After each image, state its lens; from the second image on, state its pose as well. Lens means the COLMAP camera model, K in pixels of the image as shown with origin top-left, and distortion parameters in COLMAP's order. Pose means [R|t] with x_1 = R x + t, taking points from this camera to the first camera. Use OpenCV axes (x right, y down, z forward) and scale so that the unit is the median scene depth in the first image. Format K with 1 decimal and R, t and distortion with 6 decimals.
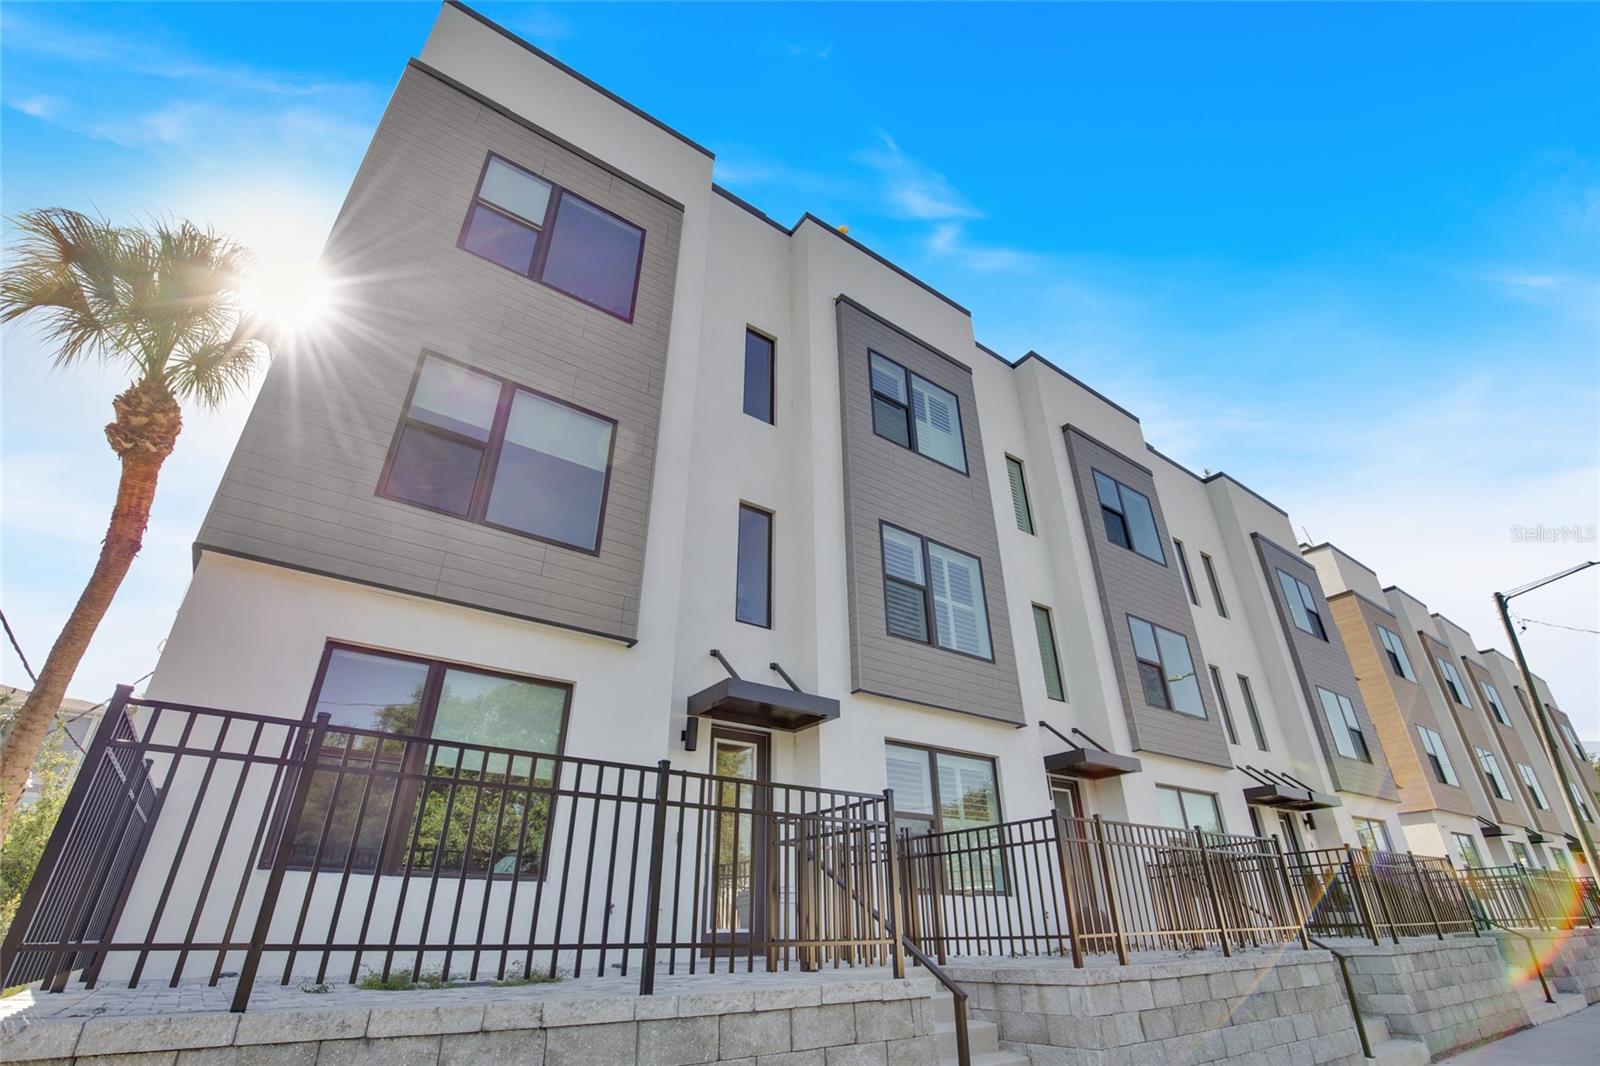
lens RADIAL K [[730.3, 0, 798.9], [0, 730.3, 529.7], [0, 0, 1]] dist [-0.032763, 0.005400]
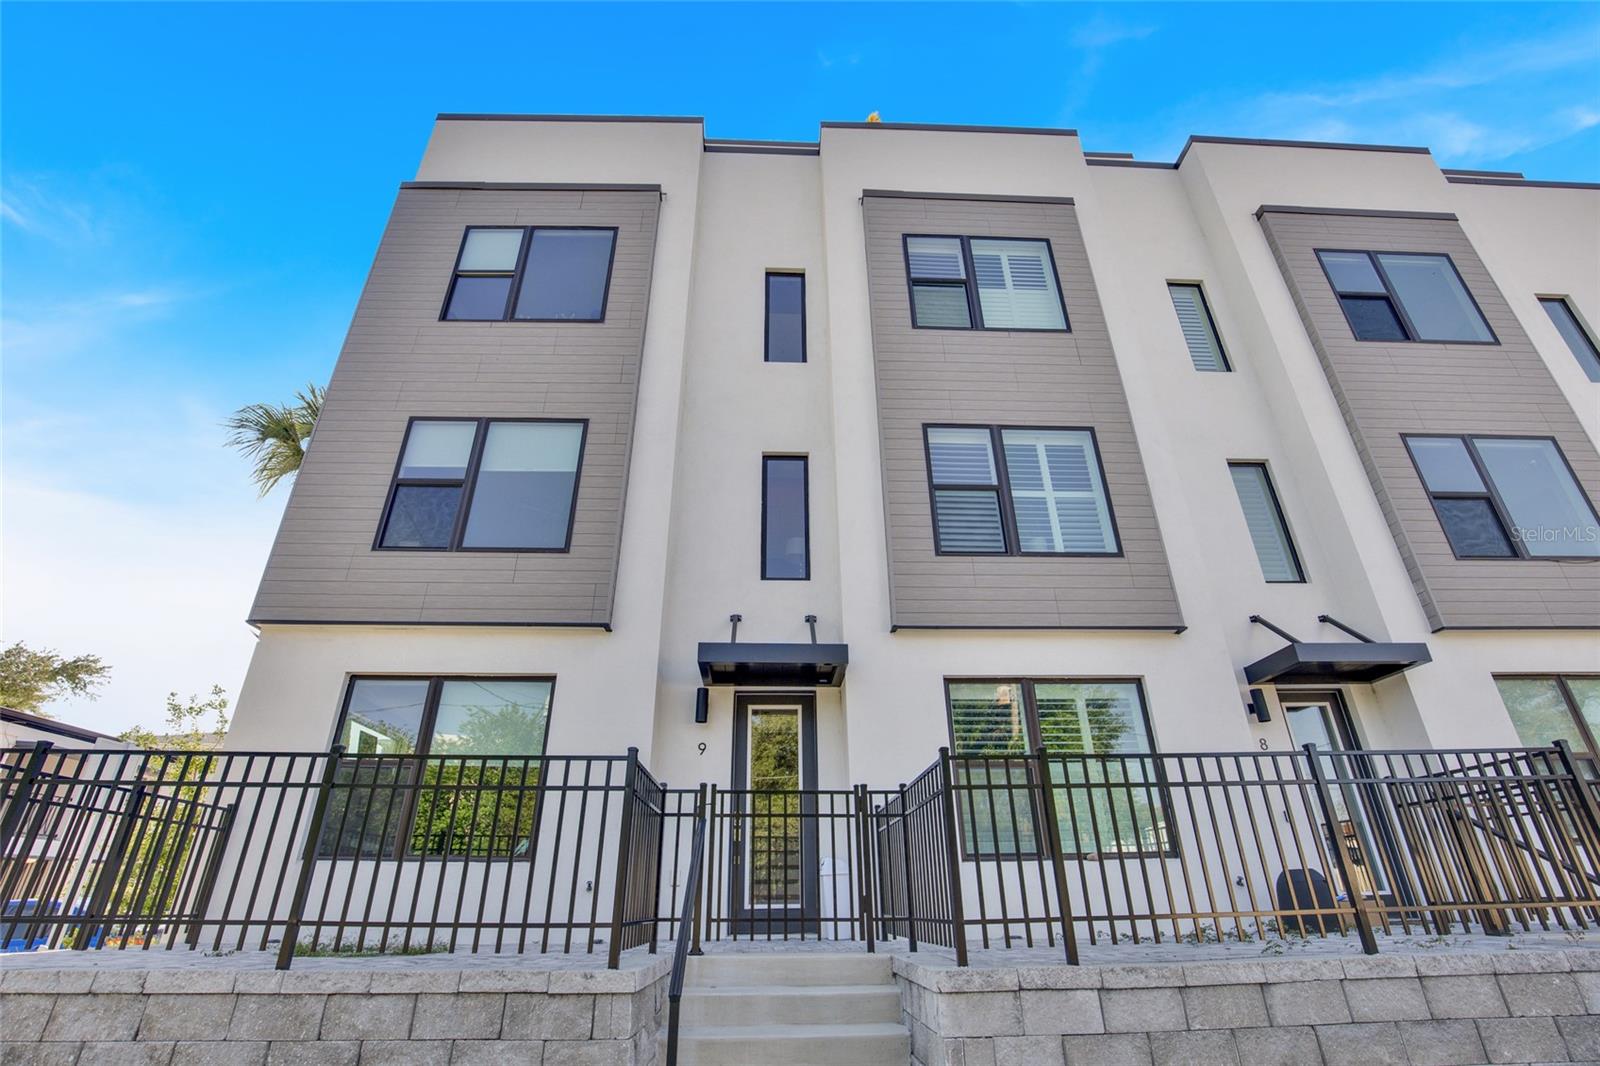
lens RADIAL K [[730.3, 0, 800.1], [0, 730.3, 530.2], [0, 0, 1]] dist [-0.032763, 0.005400]
pose [[0.833221, -0.253256, -0.491533, 0.562467], [0.270080, 0.962092, -0.037880, 0.146832], [0.482493, -0.101191, 0.870035, 0.281598]]
